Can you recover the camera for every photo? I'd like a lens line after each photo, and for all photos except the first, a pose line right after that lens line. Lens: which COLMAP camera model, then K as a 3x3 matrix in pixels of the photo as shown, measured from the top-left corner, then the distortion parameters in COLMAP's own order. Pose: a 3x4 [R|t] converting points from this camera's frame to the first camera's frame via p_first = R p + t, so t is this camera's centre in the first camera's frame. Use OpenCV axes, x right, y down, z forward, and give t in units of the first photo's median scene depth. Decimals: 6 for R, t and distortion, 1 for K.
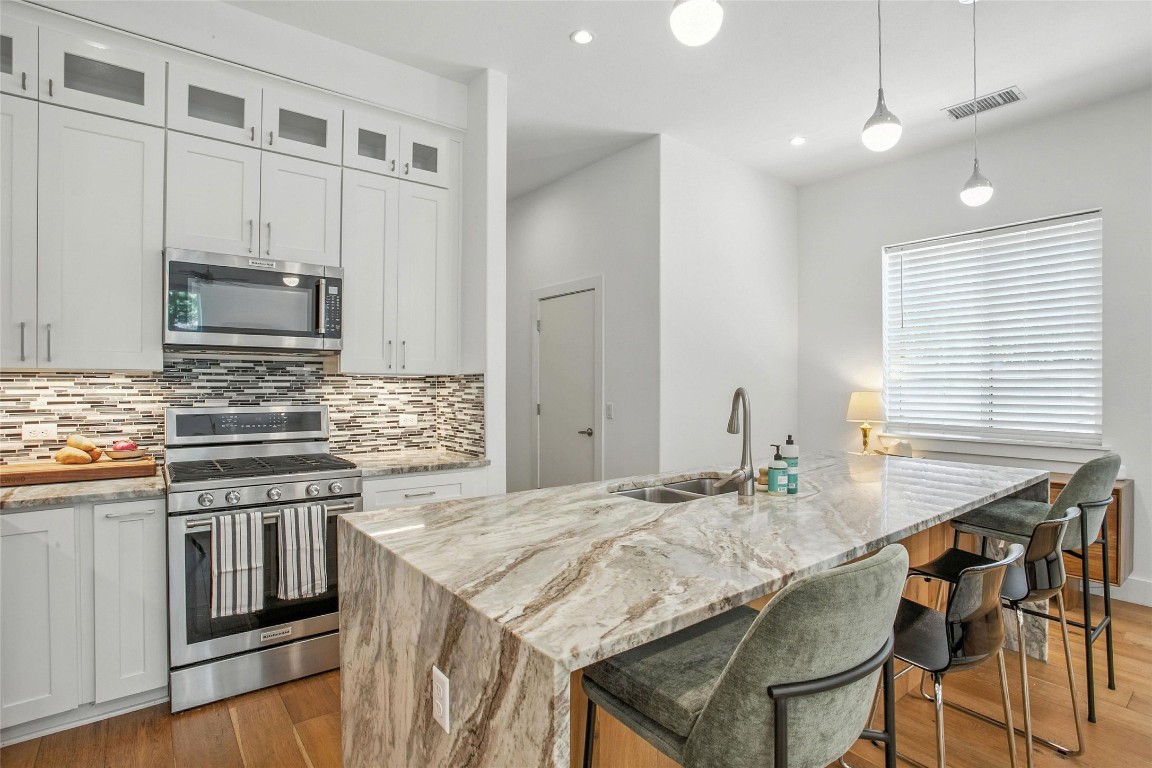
lens RADIAL K [[573.4, 0, 576.0], [0, 573.4, 384.0], [0, 0, 1]] dist [-0.067566, 0.028786]
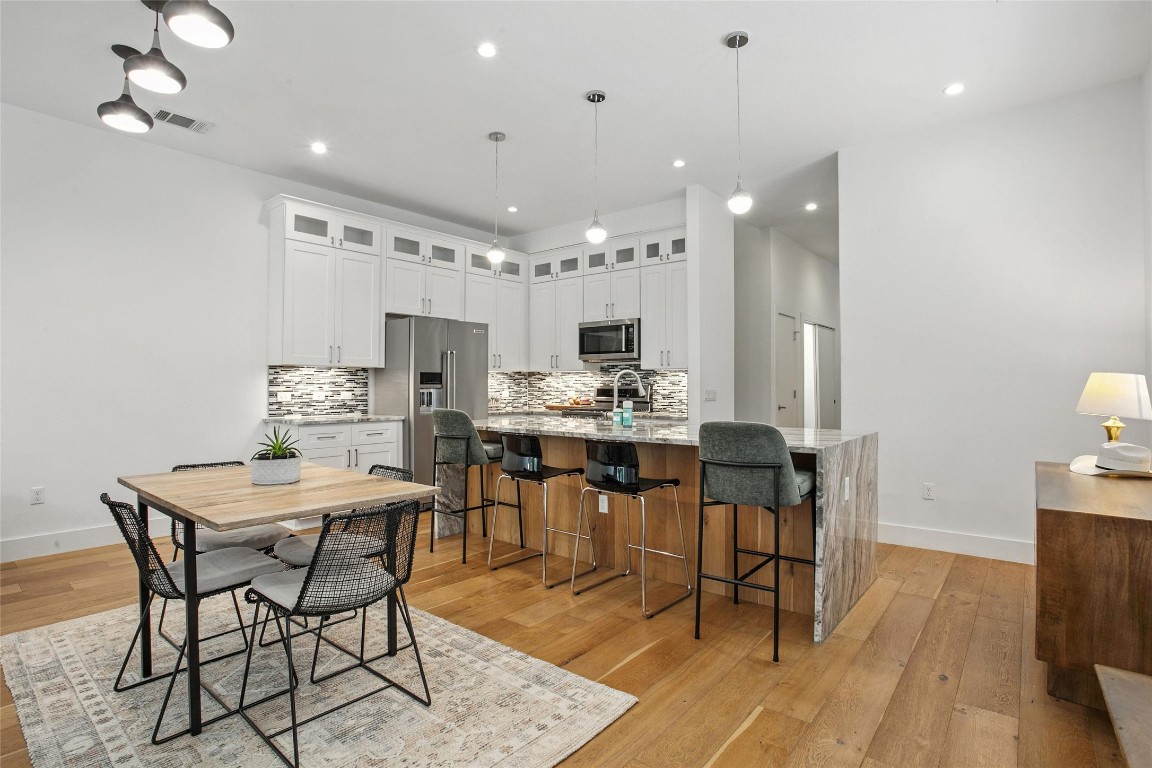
lens RADIAL K [[571.9, 0, 568.3], [0, 571.9, 386.5], [0, 0, 1]] dist [-0.068577, 0.029482]
pose [[0.217676, -0.000344, -0.976021, 1.663088], [0.000517, 1.000000, -0.000237, 0.047276], [0.976021, -0.000453, 0.217676, 0.327829]]
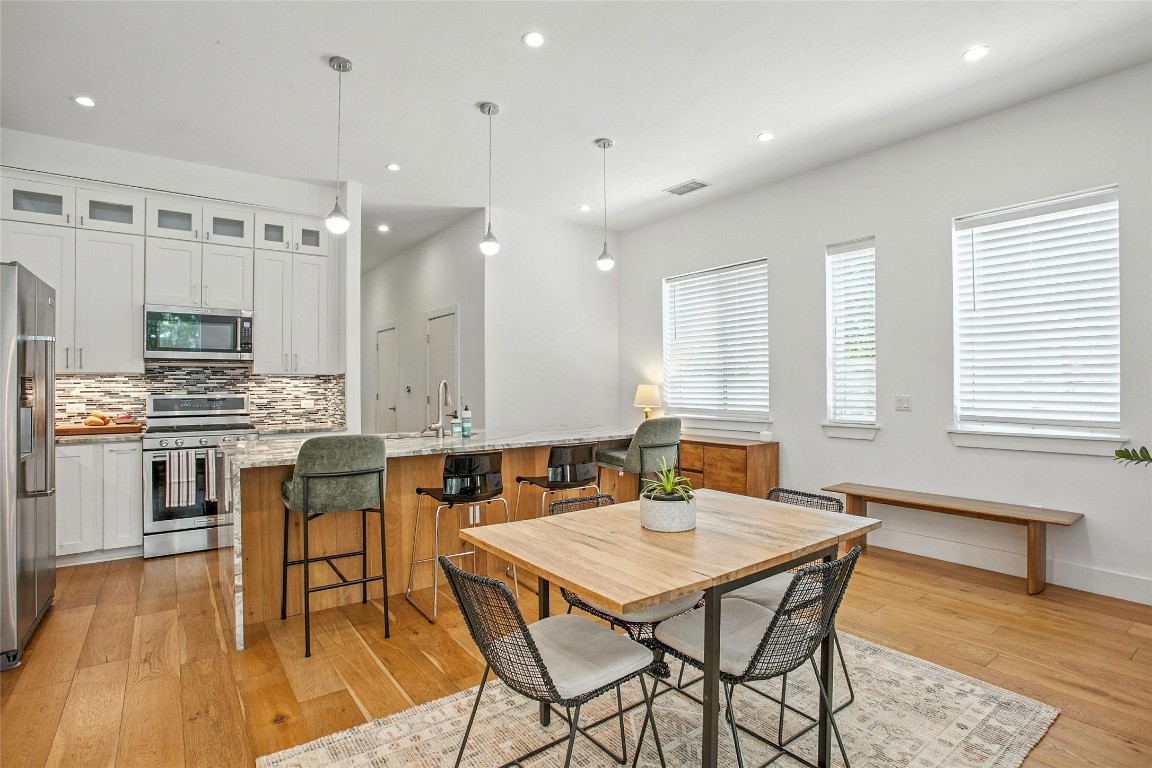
lens RADIAL K [[562.7, 0, 570.8], [0, 562.7, 378.5], [0, 0, 1]] dist [-0.064477, 0.027255]
pose [[0.999528, -0.007310, -0.029851, 0.602942], [0.007008, 0.999924, -0.010187, 0.018710], [0.029923, 0.009973, 0.999502, -0.627628]]
